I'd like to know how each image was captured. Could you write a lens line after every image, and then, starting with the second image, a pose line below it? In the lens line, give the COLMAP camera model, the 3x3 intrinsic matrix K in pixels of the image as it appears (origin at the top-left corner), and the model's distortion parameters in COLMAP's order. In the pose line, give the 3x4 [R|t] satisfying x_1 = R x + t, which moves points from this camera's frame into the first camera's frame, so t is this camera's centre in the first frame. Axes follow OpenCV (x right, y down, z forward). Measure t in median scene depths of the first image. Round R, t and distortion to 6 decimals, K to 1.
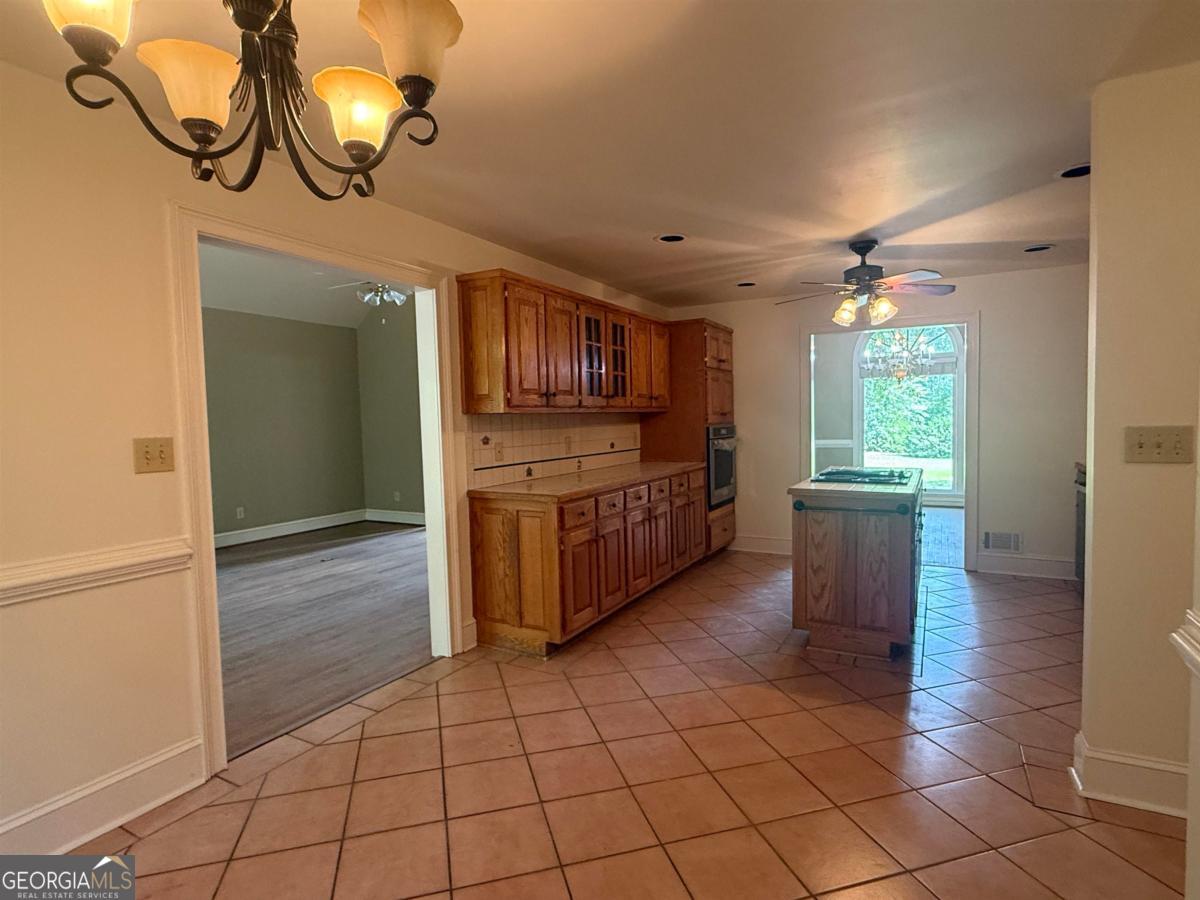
lens RADIAL K [[634.0, 0, 600.7], [0, 634.0, 454.3], [0, 0, 1]] dist [0.002506, 0.000019]
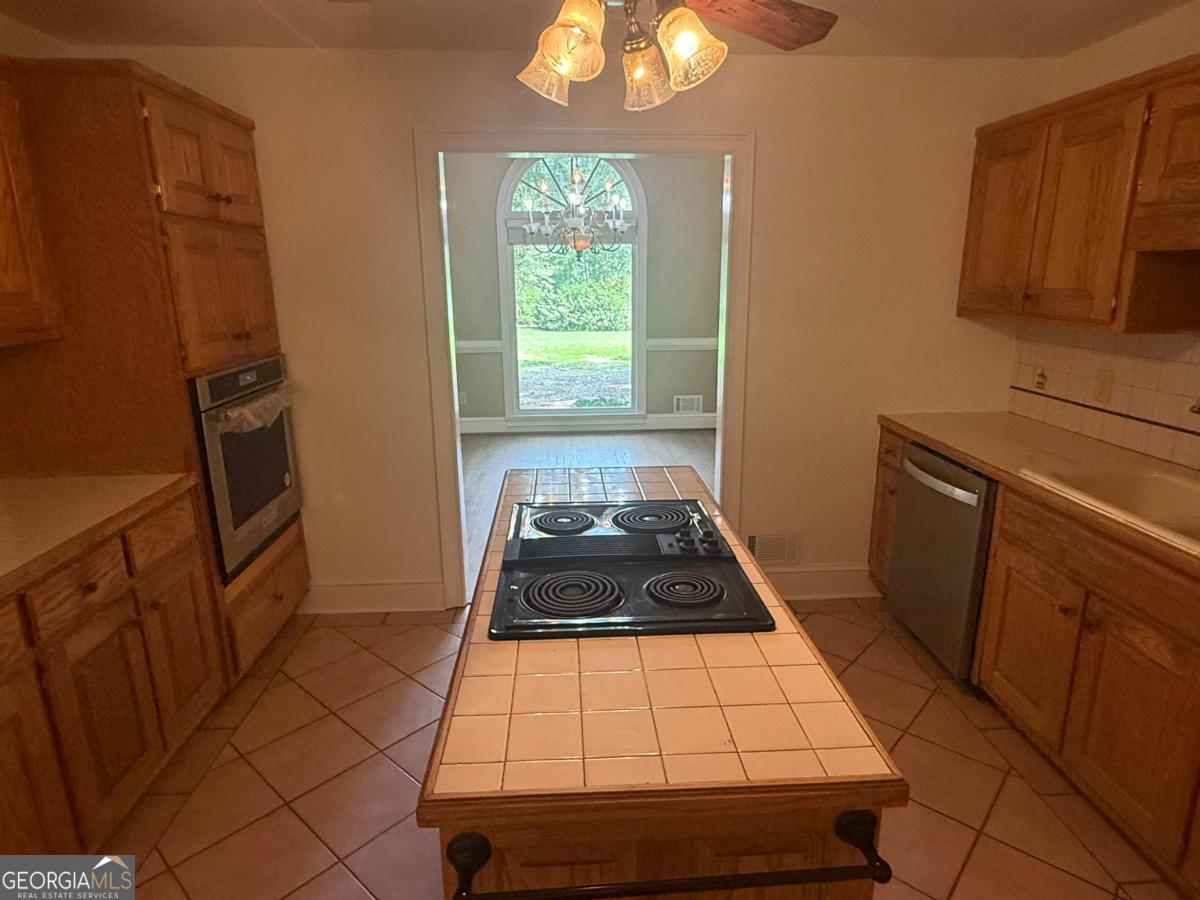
lens RADIAL K [[701.0, 0, 600.0], [0, 701.0, 450.0], [0, 0, 1]] dist [-0.000625, -0.002250]
pose [[0.851204, -0.113565, 0.512401, 0.145699], [0.018180, 0.982103, 0.187465, -0.069569], [-0.524520, -0.150256, 0.838034, 0.478005]]
